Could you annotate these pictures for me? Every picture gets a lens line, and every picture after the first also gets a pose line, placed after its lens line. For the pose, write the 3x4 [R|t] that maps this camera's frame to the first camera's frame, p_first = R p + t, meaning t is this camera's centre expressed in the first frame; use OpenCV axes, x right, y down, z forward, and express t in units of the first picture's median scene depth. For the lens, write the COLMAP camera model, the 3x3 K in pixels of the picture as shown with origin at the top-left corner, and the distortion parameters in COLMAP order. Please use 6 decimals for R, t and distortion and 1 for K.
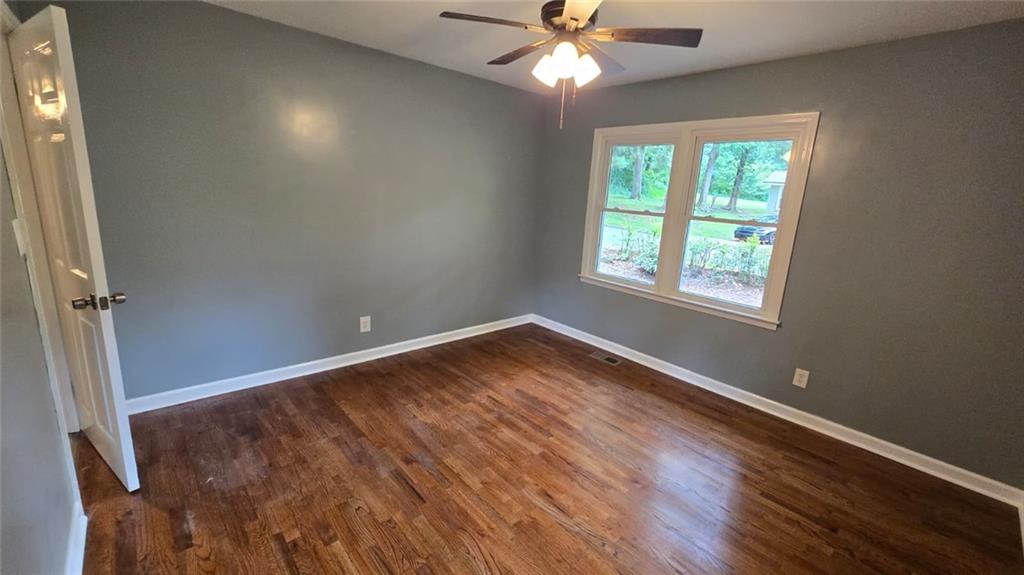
lens RADIAL K [[417.1, 0, 526.7], [0, 417.1, 288.0], [0, 0, 1]] dist [-0.000263, 0.000105]
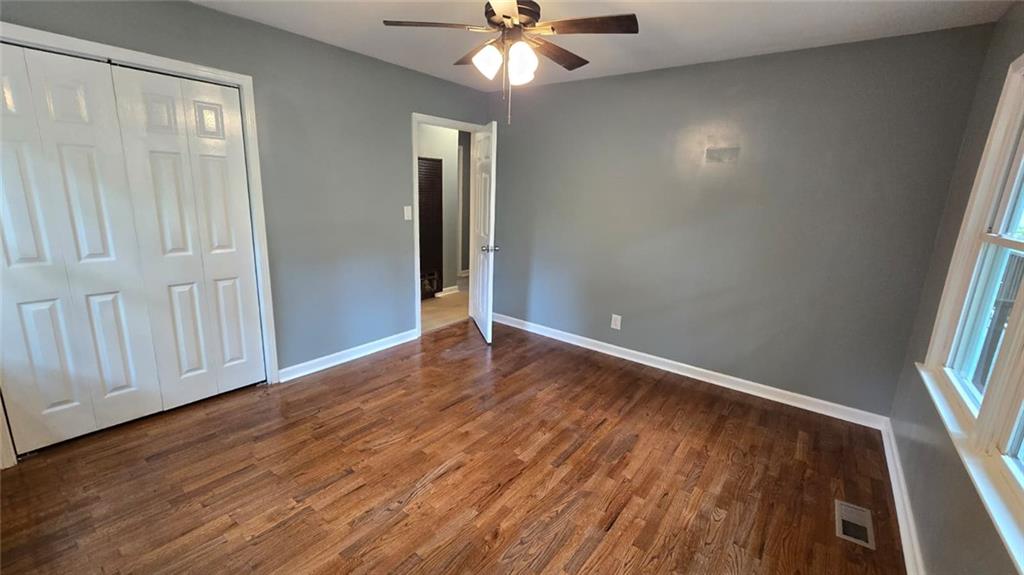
lens RADIAL K [[421.5, 0, 514.6], [0, 421.5, 284.3], [0, 0, 1]] dist [-0.000326, 0.000042]
pose [[0.175178, 0.167431, -0.970196, 0.767120], [-0.252194, 0.960186, 0.120168, -0.092753], [0.951688, 0.223627, 0.210429, 0.579977]]
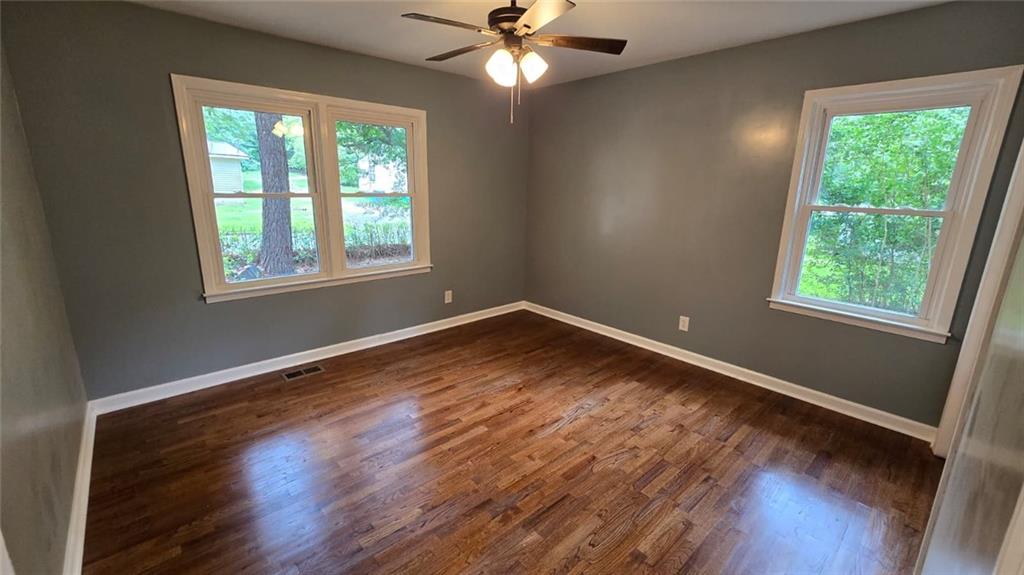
lens RADIAL K [[414.8, 0, 505.1], [0, 414.8, 282.0], [0, 0, 1]] dist [-0.000607, -0.000030]
pose [[0.036339, -0.292419, 0.955600, -0.736956], [0.212942, 0.936536, 0.278488, -0.203175], [-0.976389, 0.193367, 0.096301, 0.654276]]
